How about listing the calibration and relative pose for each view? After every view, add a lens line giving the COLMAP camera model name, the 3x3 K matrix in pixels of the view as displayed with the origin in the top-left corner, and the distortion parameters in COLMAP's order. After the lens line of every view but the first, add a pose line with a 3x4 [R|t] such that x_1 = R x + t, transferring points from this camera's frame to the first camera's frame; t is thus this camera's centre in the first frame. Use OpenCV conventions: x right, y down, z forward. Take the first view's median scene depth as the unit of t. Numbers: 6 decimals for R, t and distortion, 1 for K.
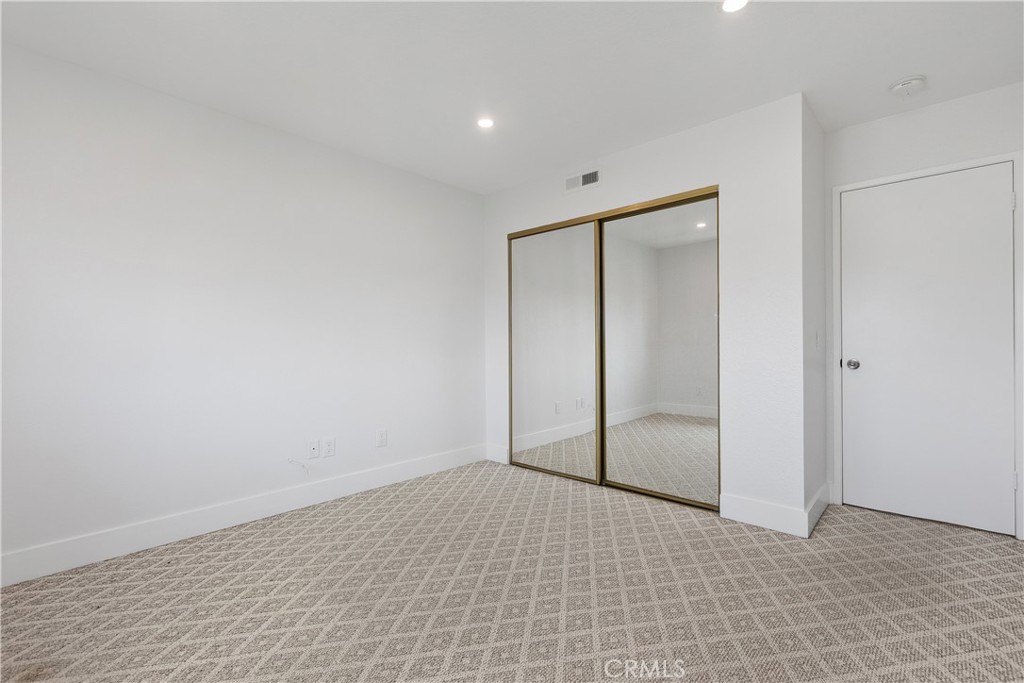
lens RADIAL K [[453.8, 0, 515.8], [0, 453.8, 341.0], [0, 0, 1]] dist [-0.001643, 0.000325]
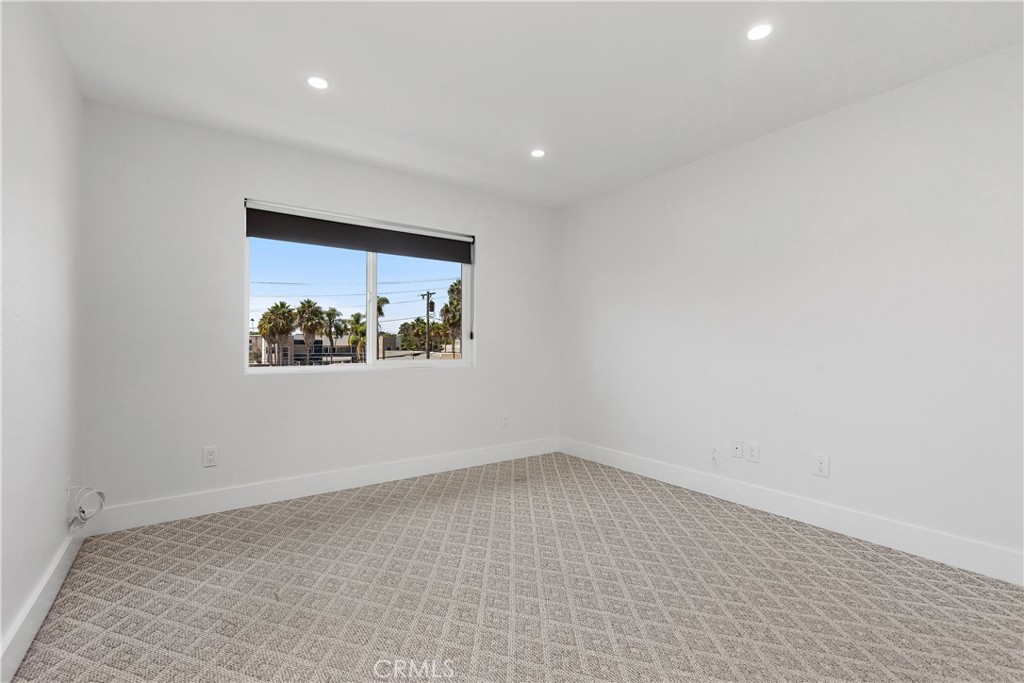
lens RADIAL K [[453.8, 0, 515.8], [0, 453.8, 341.0], [0, 0, 1]] dist [-0.001643, 0.000325]
pose [[-0.187179, 0.000448, -0.982326, 0.710369], [-0.001032, 0.999999, 0.000653, -0.001910], [0.982325, 0.001136, -0.187179, 0.779221]]
